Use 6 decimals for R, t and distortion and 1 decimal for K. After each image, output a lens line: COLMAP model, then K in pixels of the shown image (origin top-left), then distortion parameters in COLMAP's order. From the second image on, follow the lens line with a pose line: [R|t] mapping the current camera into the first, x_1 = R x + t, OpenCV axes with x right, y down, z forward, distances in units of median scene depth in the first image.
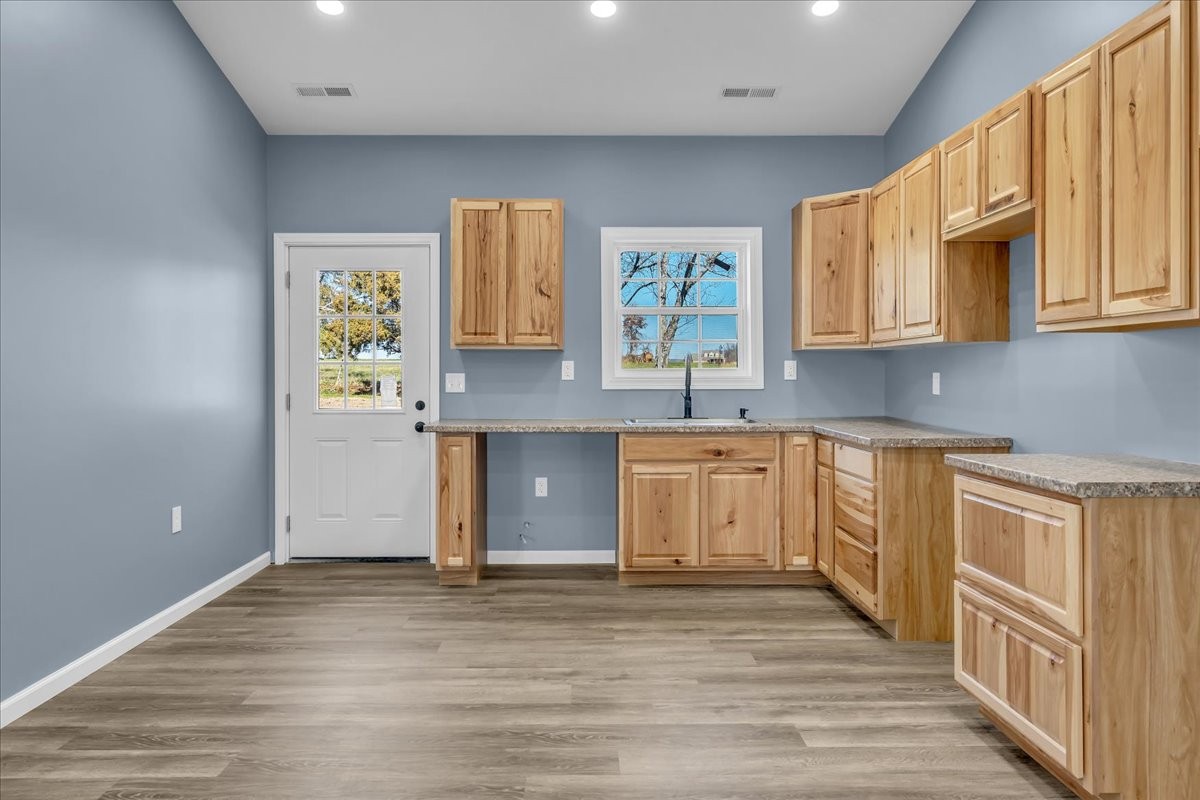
lens RADIAL K [[800.7, 0, 597.2], [0, 800.7, 390.9], [0, 0, 1]] dist [0.004188, 0.002381]
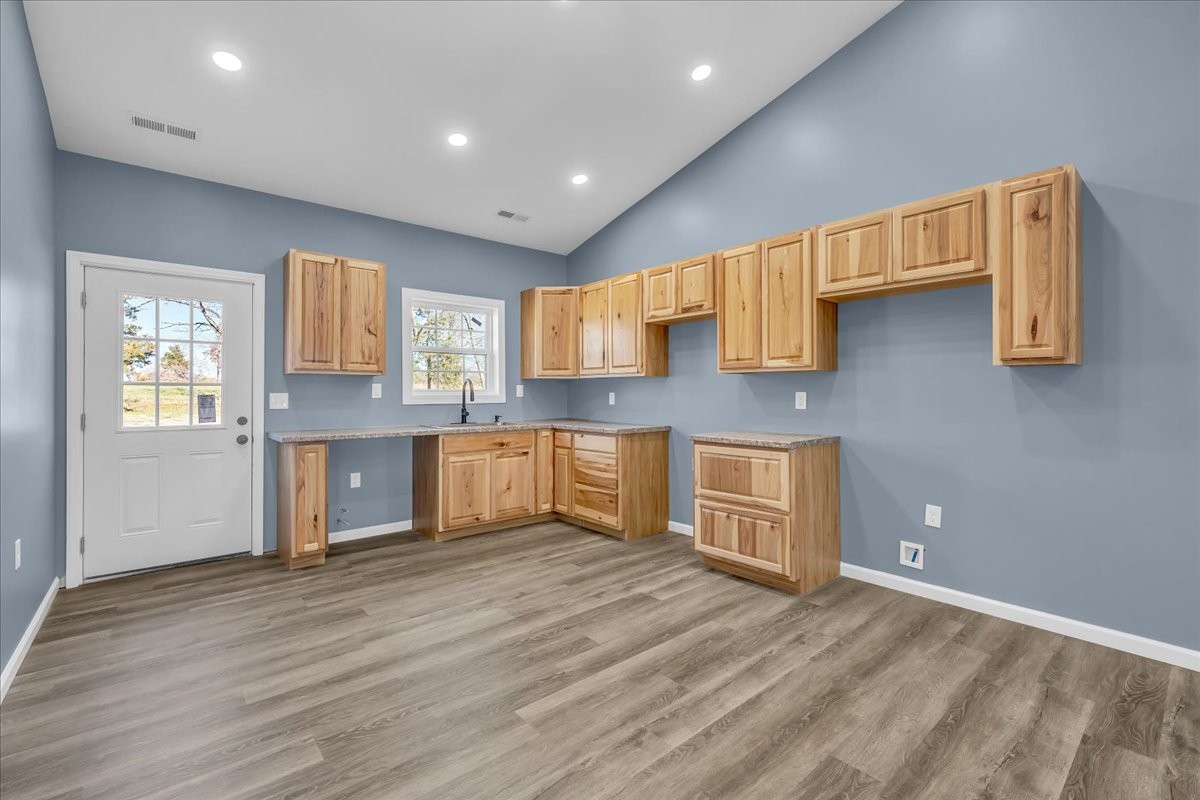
lens RADIAL K [[514.6, 0, 600.0], [0, 514.6, 400.0], [0, 0, 1]] dist [0.000345, -0.000074]
pose [[0.771327, -0.009241, 0.636372, -0.335117], [0.014395, 0.999892, -0.002927, -0.002817], [-0.636276, 0.011418, 0.771377, 0.111386]]
